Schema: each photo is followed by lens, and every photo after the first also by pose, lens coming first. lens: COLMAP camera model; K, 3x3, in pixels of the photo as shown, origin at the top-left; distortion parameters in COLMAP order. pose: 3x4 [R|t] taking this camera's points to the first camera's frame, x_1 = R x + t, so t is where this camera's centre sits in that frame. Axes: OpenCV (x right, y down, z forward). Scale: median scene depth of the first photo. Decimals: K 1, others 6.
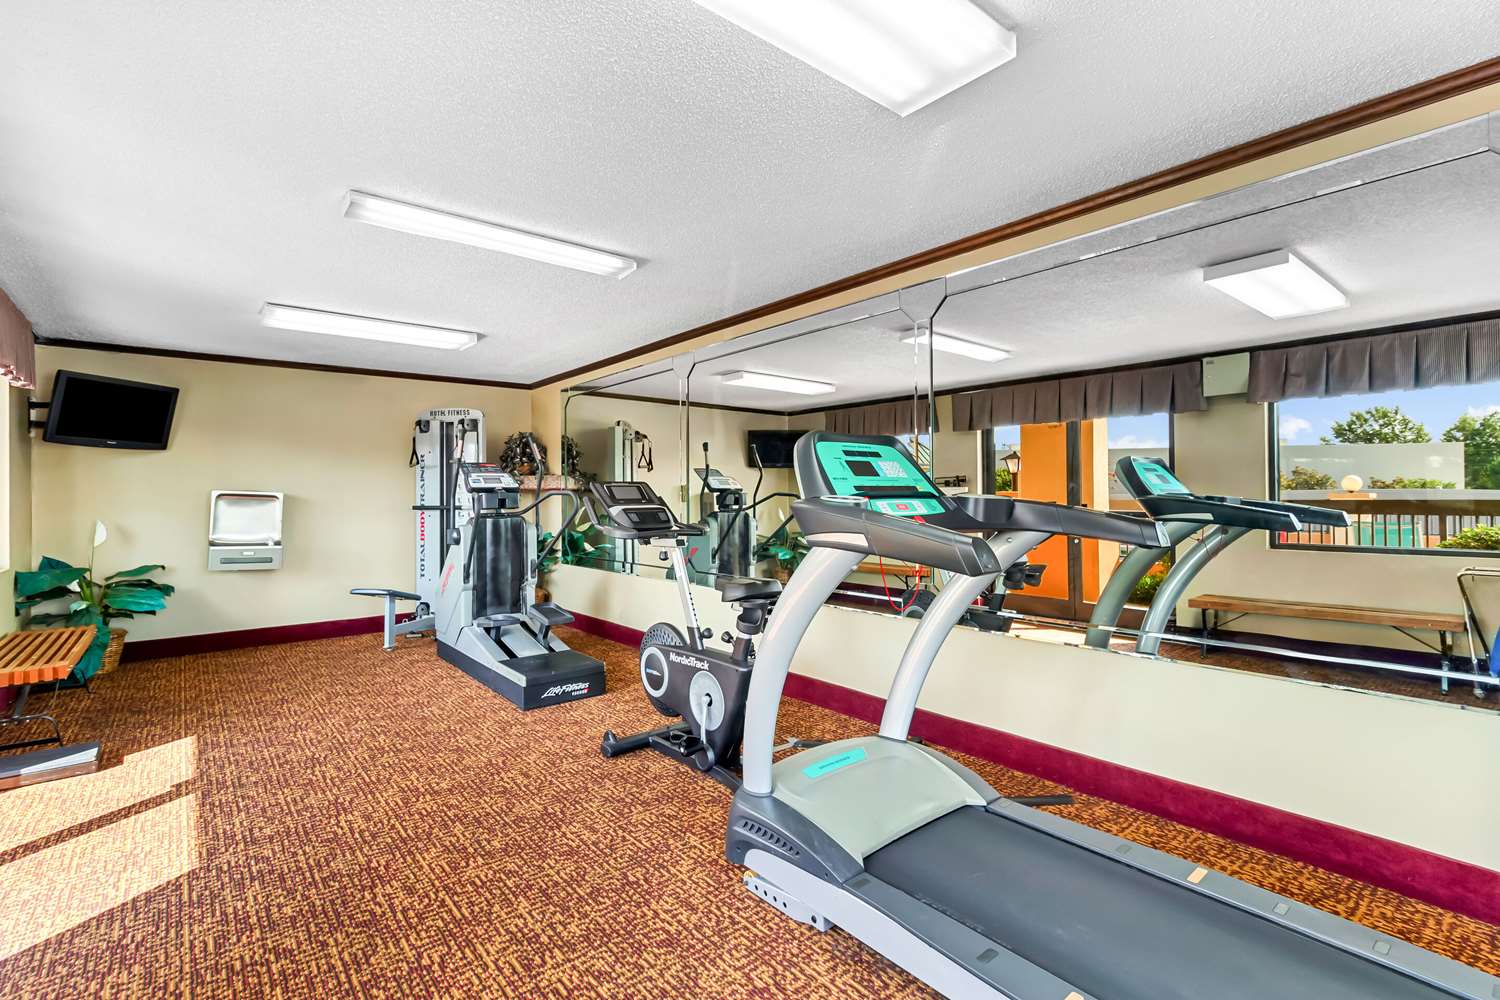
lens RADIAL K [[696.3, 0, 746.6], [0, 696.3, 446.5], [0, 0, 1]] dist [-0.000409, -0.000355]
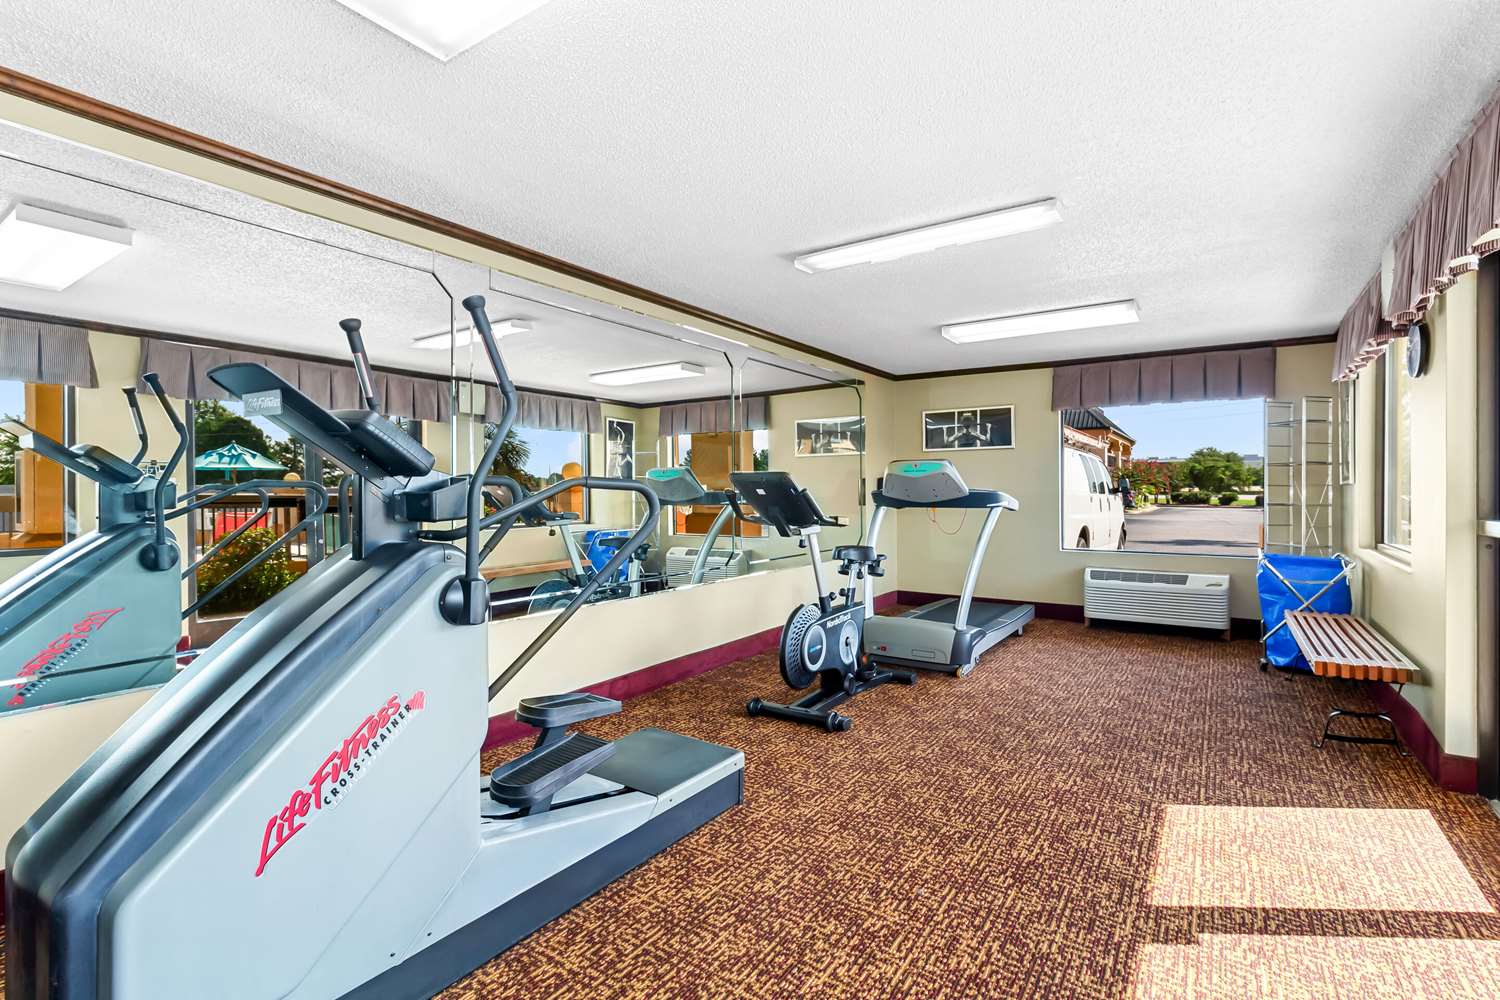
lens RADIAL K [[697.7, 0, 760.1], [0, 697.7, 495.6], [0, 0, 1]] dist [0.001717, 0.000744]
pose [[-0.300188, 0.000872, 0.953880, -1.406714], [-0.060497, 0.997969, -0.019951, 0.125253], [-0.951960, -0.063696, -0.299526, 1.725342]]
